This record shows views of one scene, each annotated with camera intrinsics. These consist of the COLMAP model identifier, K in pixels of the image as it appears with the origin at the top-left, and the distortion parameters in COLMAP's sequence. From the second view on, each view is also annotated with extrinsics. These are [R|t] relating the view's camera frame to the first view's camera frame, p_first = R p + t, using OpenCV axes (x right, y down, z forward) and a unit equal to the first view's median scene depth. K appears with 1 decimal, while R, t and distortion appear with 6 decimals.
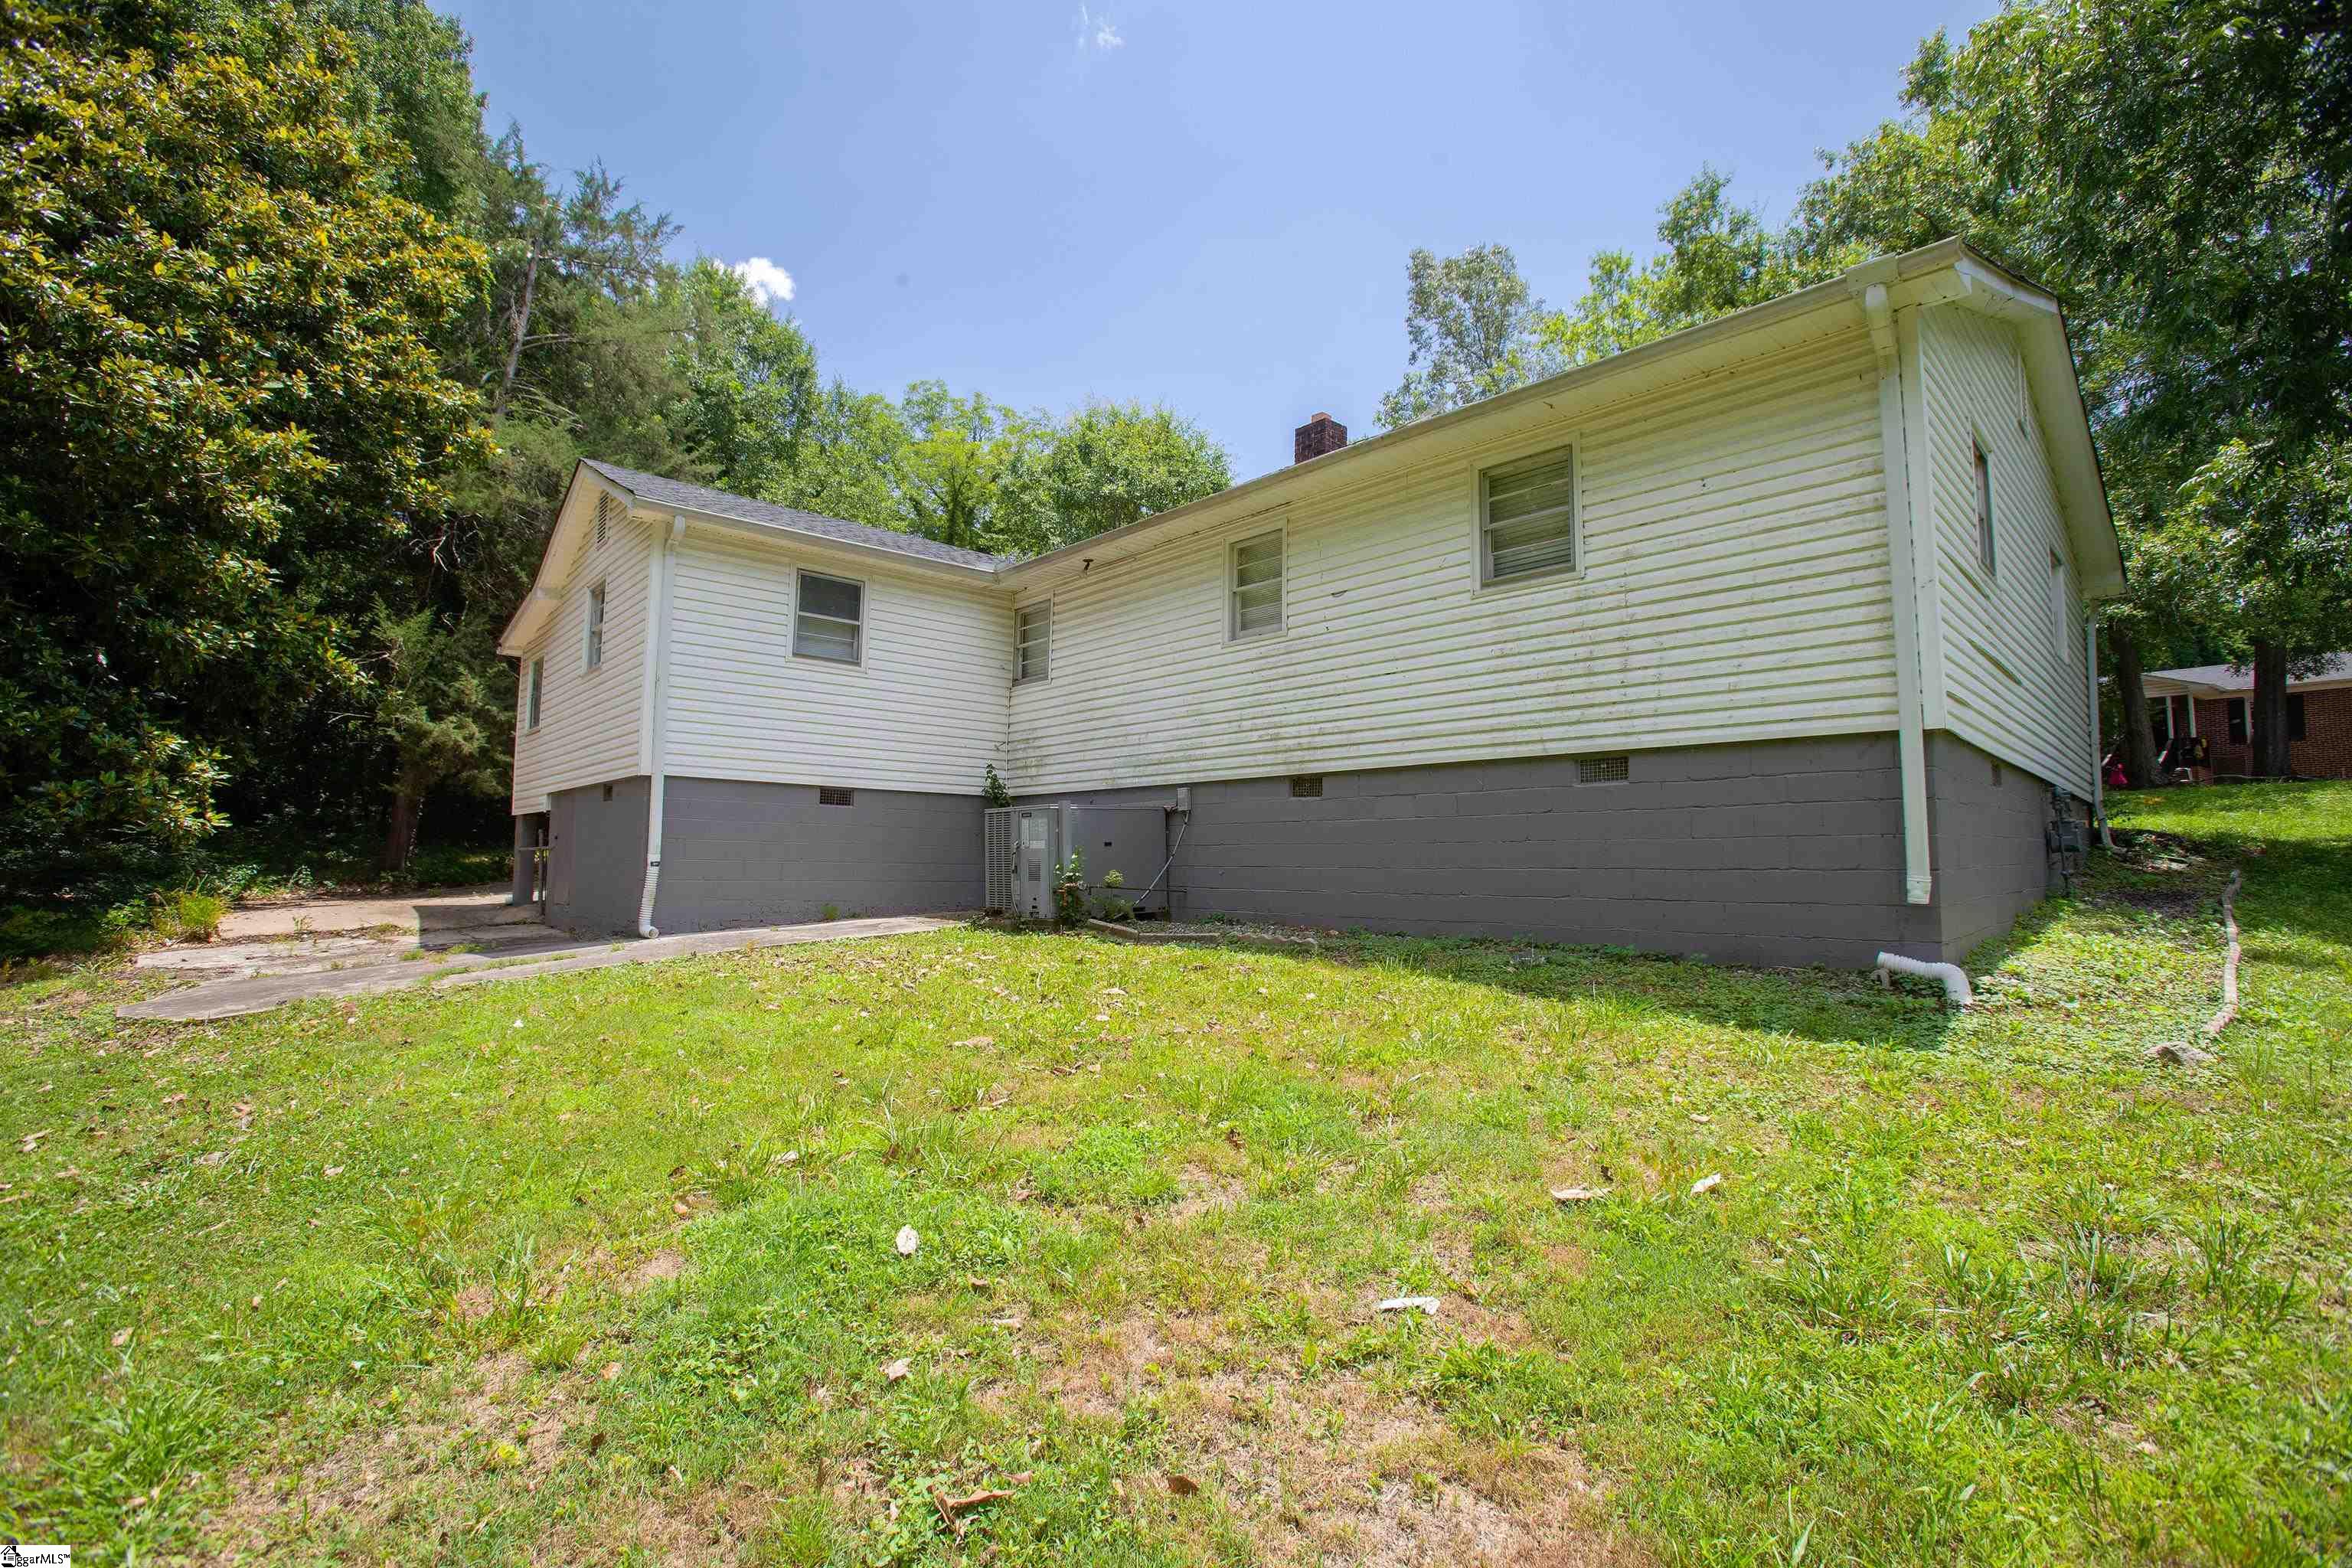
lens RADIAL K [[1079.0, 0, 1174.0], [0, 1079.0, 779.3], [0, 0, 1]] dist [-0.073636, 0.030294]
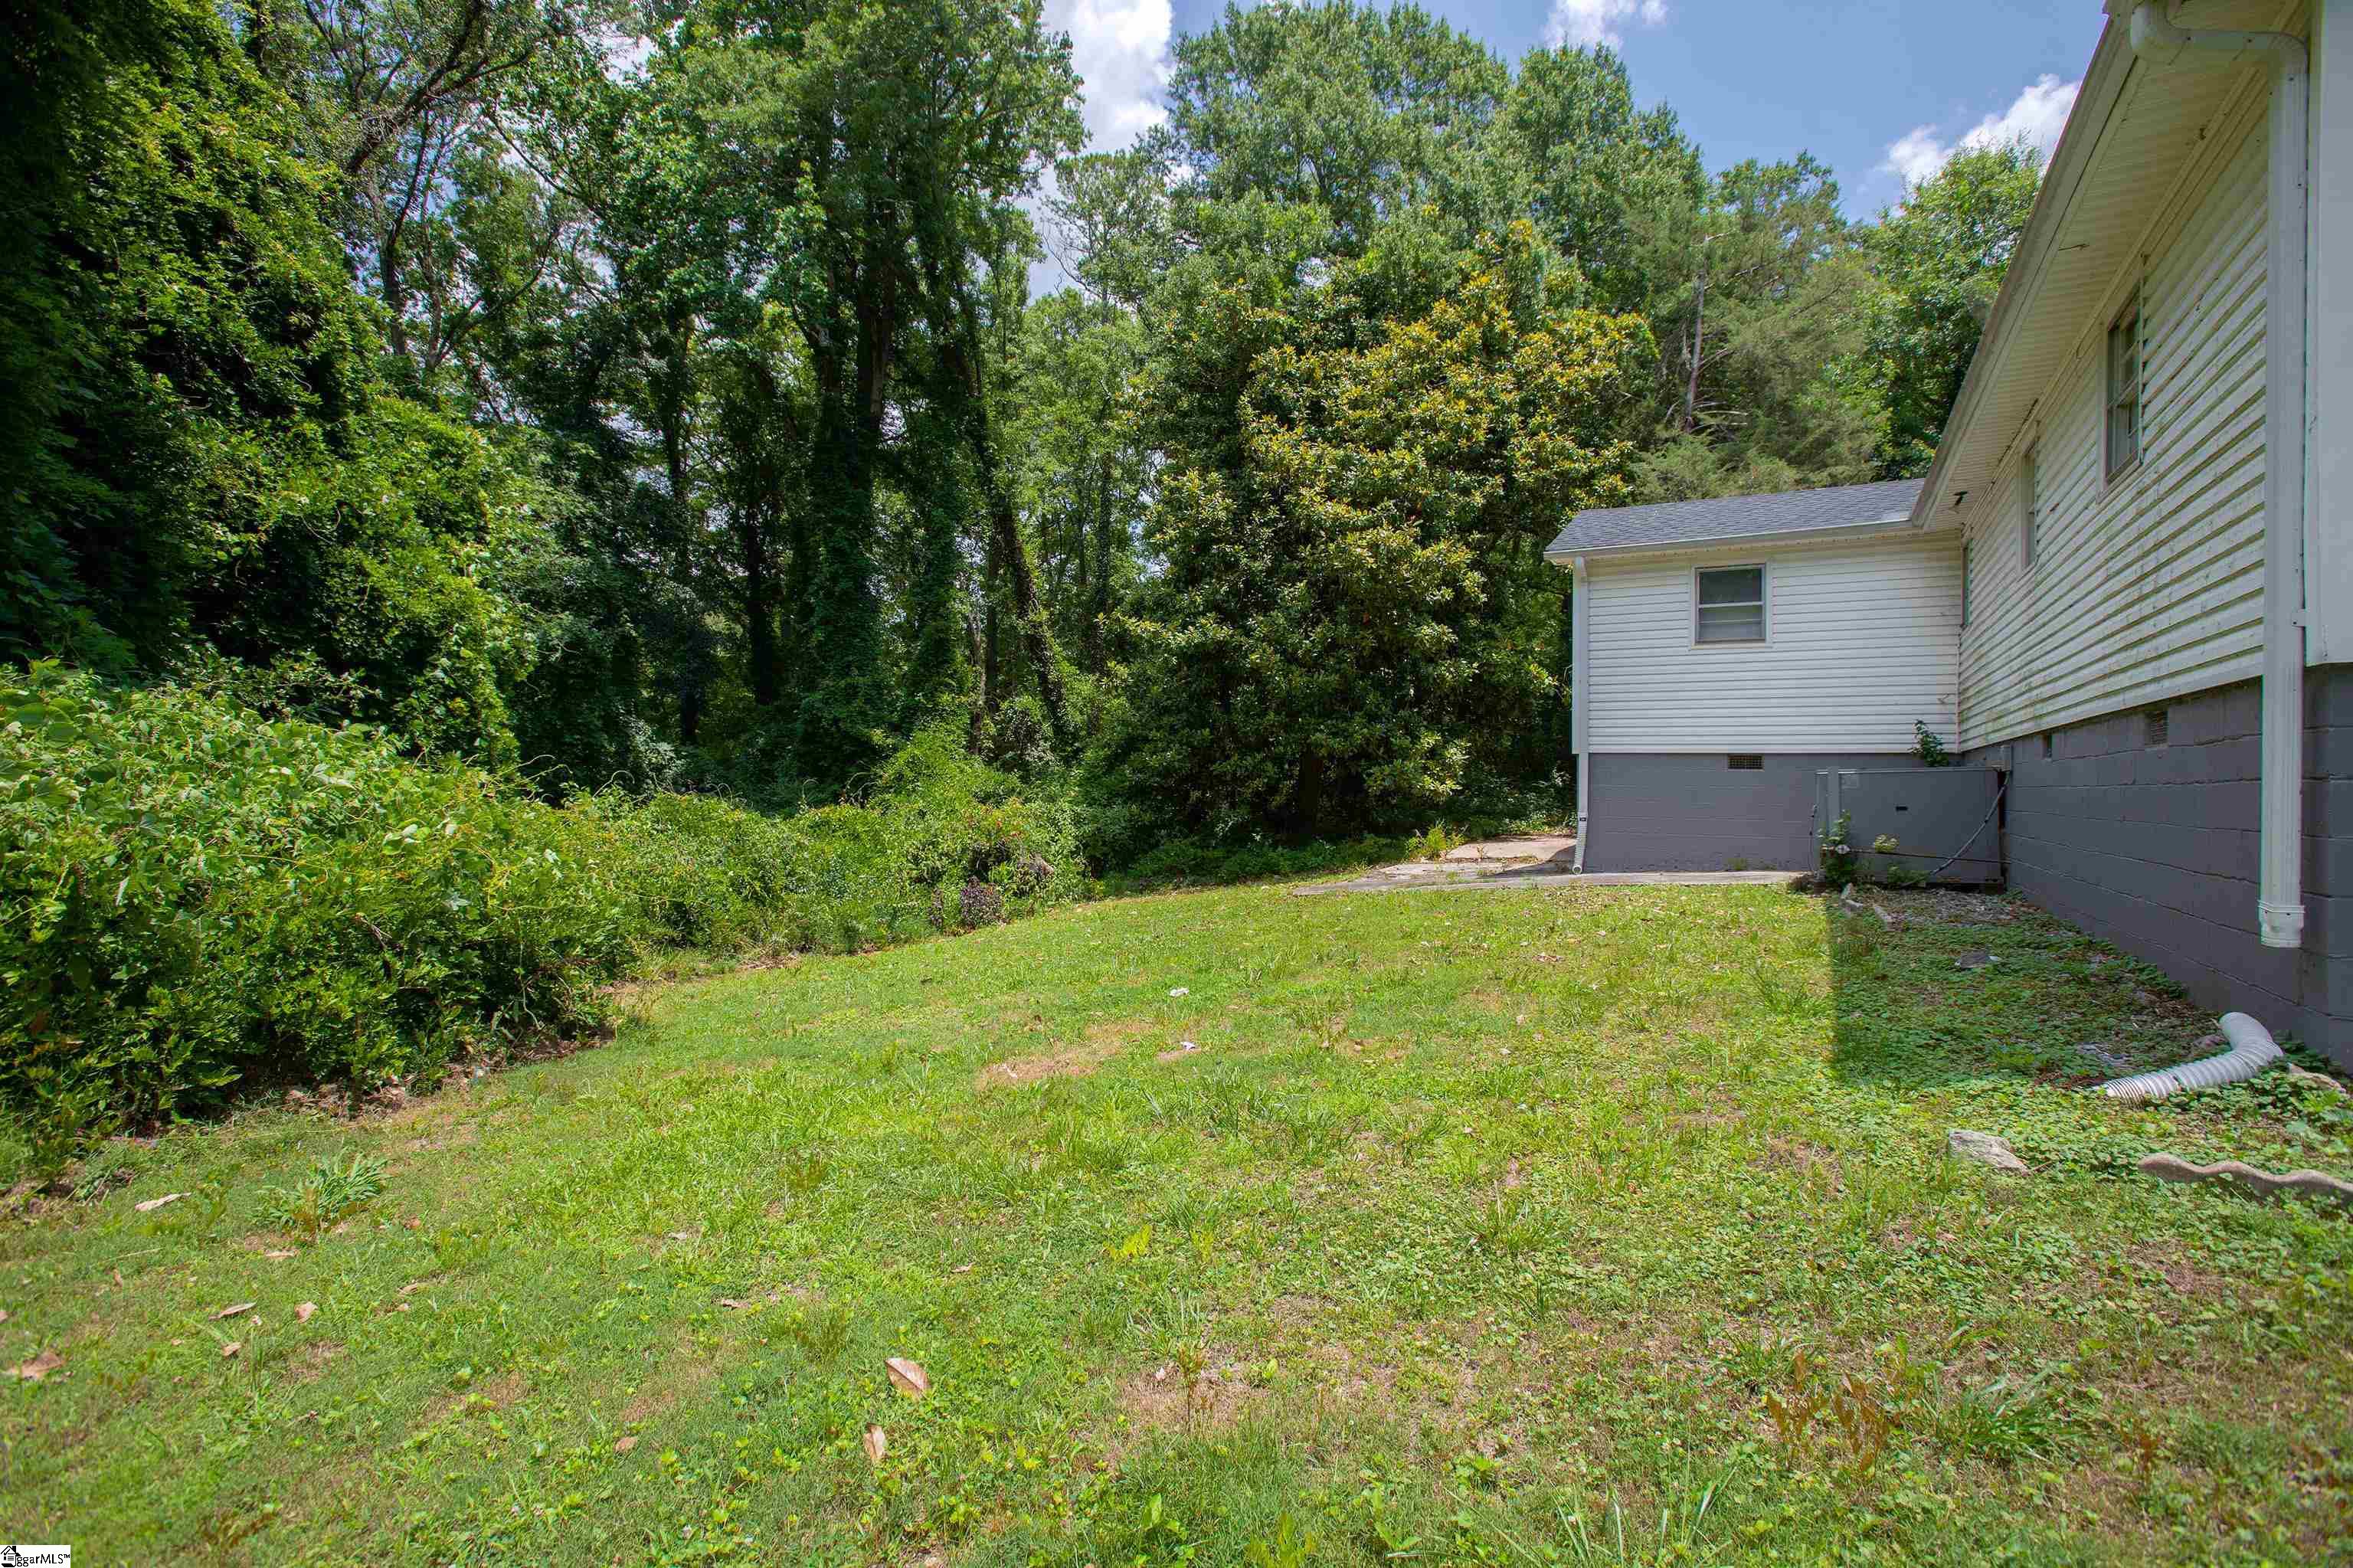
lens RADIAL K [[1079.5, 0, 1174.5], [0, 1079.5, 779.3], [0, 0, 1]] dist [-0.073636, 0.030294]
pose [[0.285829, -0.009192, -0.958237, 0.567447], [0.069515, 0.997518, 0.011166, -0.019031], [0.955756, -0.069804, 0.285759, 0.105858]]
